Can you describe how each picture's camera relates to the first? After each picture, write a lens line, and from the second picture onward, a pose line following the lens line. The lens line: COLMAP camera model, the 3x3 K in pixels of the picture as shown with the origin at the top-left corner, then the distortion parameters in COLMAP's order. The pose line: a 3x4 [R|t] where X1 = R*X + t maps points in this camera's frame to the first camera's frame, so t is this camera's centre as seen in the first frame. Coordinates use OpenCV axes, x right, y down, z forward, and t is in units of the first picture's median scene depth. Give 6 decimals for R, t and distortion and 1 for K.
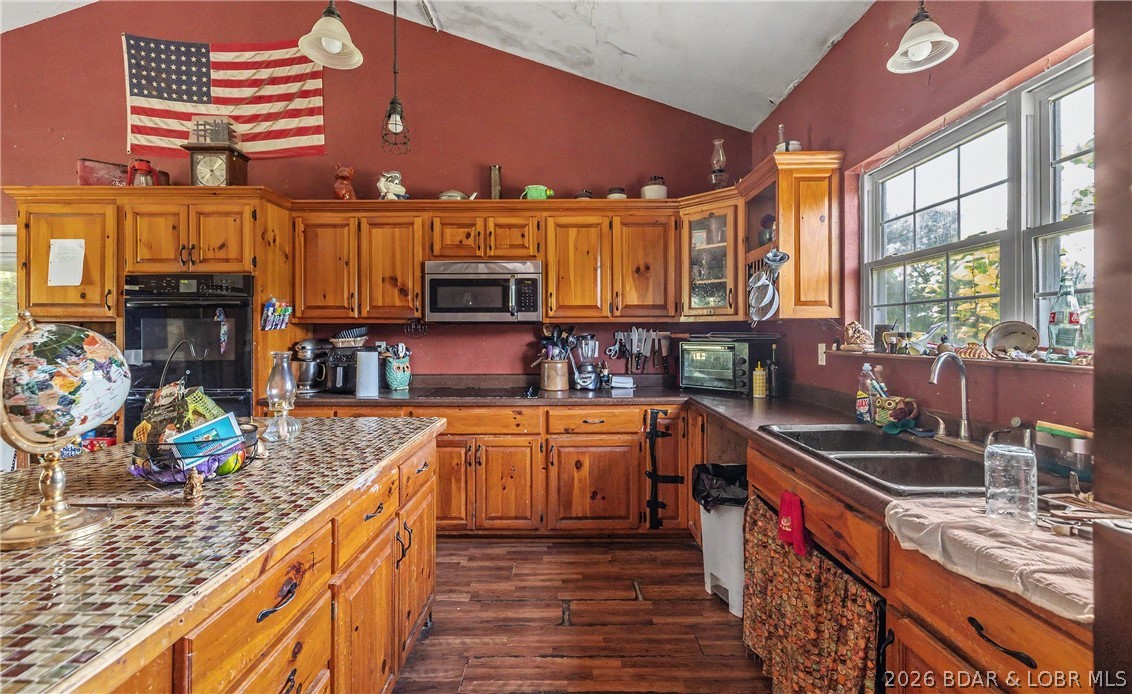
lens RADIAL K [[486.2, 0, 566.7], [0, 486.2, 334.2], [0, 0, 1]] dist [0.000760, -0.000106]
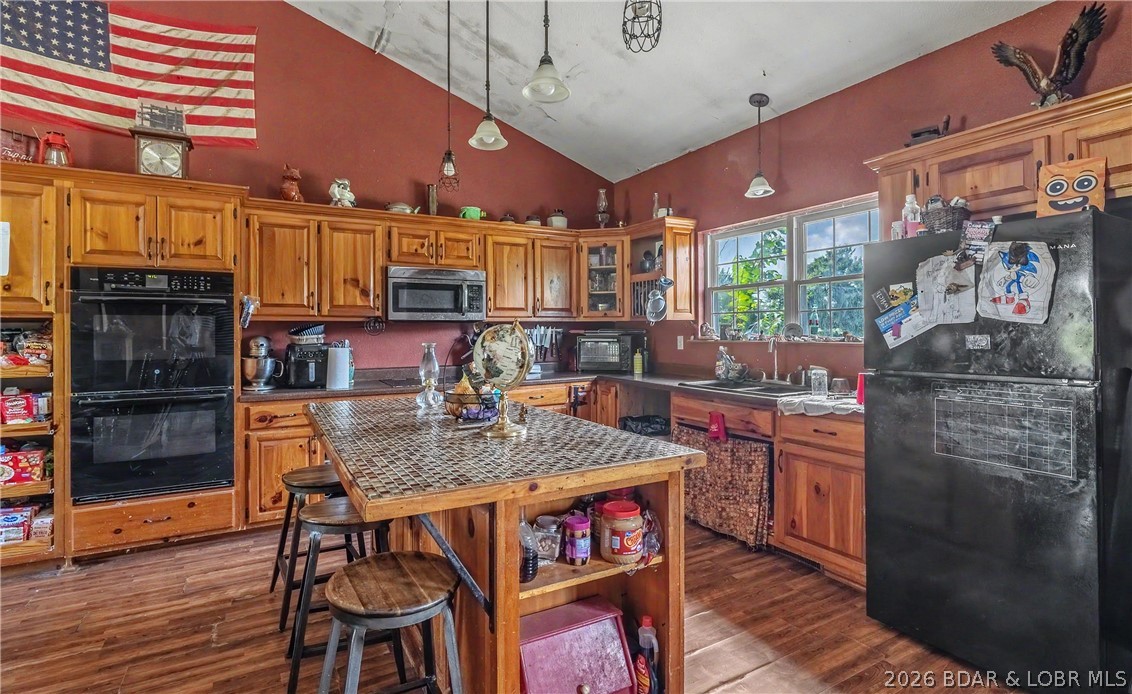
lens RADIAL K [[542.6, 0, 561.7], [0, 542.6, 328.2], [0, 0, 1]] dist [-0.003529, 0.000649]
pose [[0.871730, -0.000838, 0.489986, -0.550145], [0.003890, 0.999979, -0.005210, 0.001140], [-0.489971, 0.006447, 0.871715, -0.284571]]
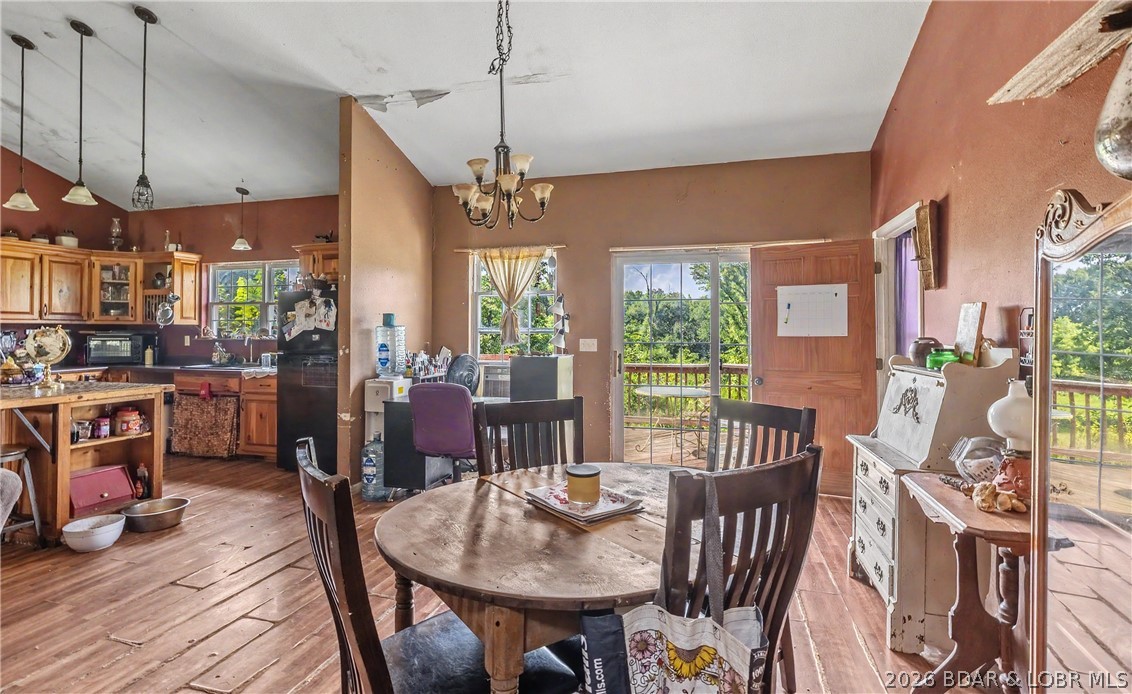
lens RADIAL K [[540.2, 0, 564.6], [0, 540.2, 326.4], [0, 0, 1]] dist [0.000232, 0.000359]
pose [[0.279055, 0.011810, 0.960202, -1.092737], [-0.003046, 0.999930, -0.011413, -0.000946], [-0.960270, 0.000260, 0.279072, -1.072583]]
